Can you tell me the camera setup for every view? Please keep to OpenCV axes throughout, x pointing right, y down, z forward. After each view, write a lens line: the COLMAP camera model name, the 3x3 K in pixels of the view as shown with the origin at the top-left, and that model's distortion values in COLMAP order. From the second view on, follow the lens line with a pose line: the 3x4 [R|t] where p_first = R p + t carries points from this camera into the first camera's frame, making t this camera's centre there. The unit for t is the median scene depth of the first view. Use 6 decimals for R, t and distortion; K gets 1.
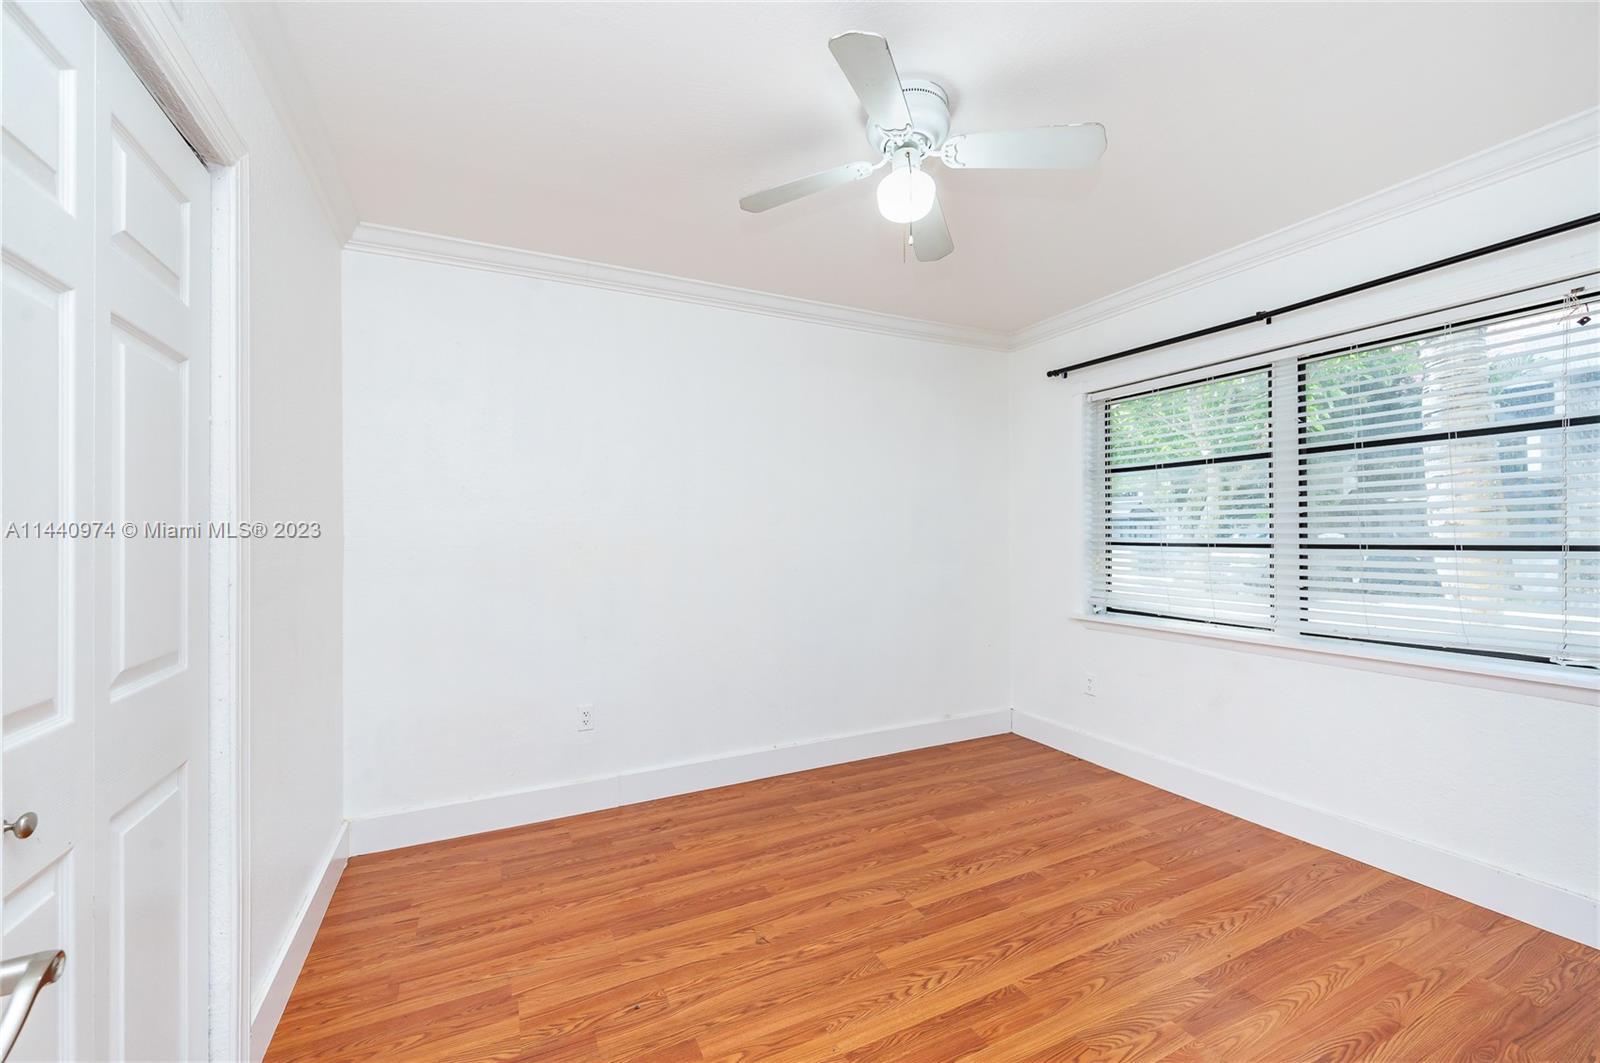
lens RADIAL K [[686.0, 0, 819.8], [0, 686.0, 529.0], [0, 0, 1]] dist [0.002851, 0.000103]
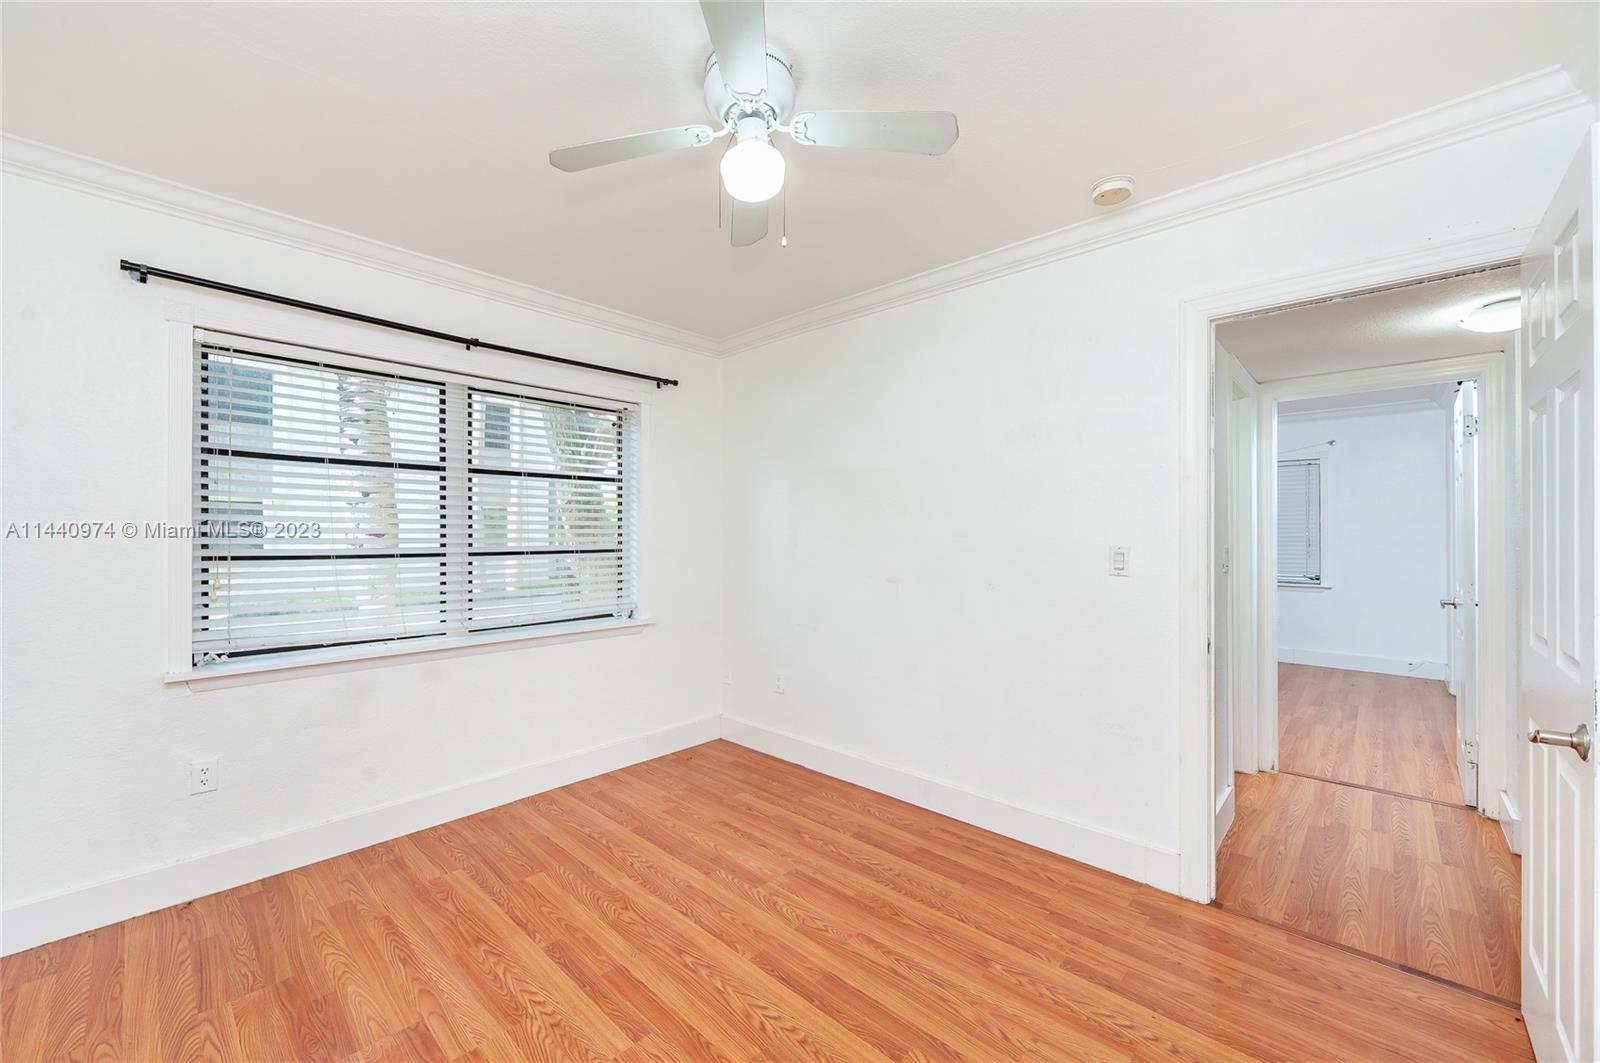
lens RADIAL K [[625.3, 0, 800.0], [0, 625.3, 531.5], [0, 0, 1]] dist [-0.000623, -0.000046]
pose [[-0.353989, 0.014863, 0.935132, -0.527445], [-0.003040, 0.999850, -0.017042, 0.004173], [-0.935245, -0.008875, -0.353891, 0.996646]]
